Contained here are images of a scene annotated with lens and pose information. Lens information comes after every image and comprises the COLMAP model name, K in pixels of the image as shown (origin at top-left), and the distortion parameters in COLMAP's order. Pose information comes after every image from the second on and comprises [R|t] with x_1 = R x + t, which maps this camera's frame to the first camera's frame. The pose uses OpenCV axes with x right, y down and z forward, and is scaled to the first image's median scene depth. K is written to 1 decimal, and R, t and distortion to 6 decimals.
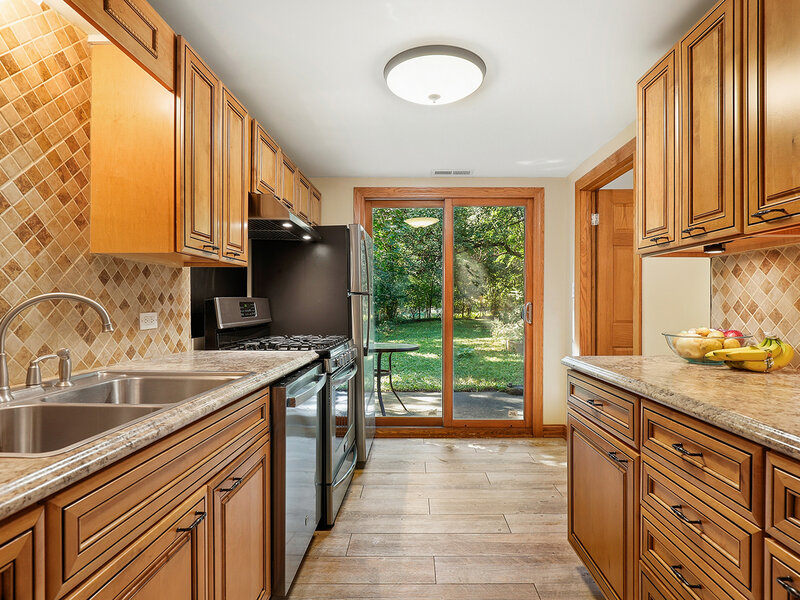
lens RADIAL K [[430.6, 0, 405.8], [0, 430.6, 301.8], [0, 0, 1]] dist [-0.002660, -0.000386]
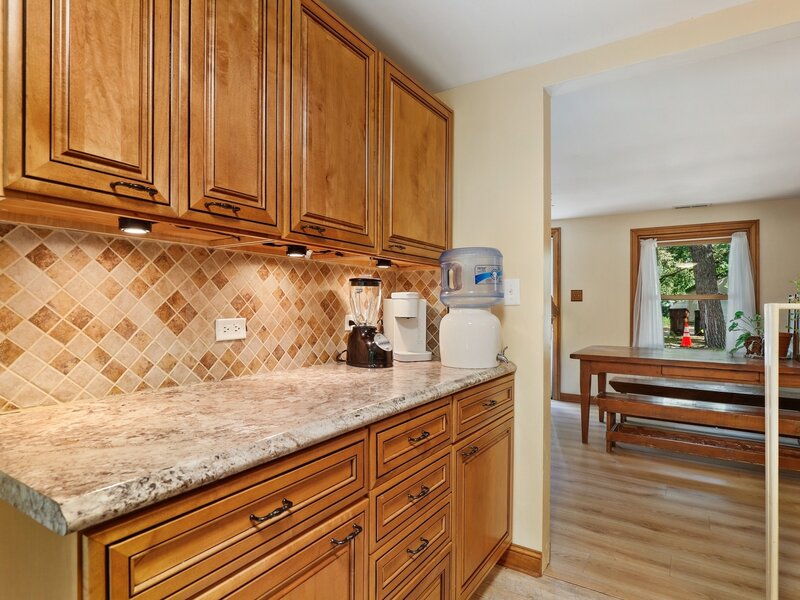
lens RADIAL K [[430.6, 0, 401.9], [0, 430.6, 303.9], [0, 0, 1]] dist [-0.002660, -0.000386]
pose [[-0.858038, 0.000631, 0.513586, 0.053049], [-0.003947, 0.999962, -0.007824, -0.005206], [-0.513571, -0.008740, -0.858003, 1.355029]]
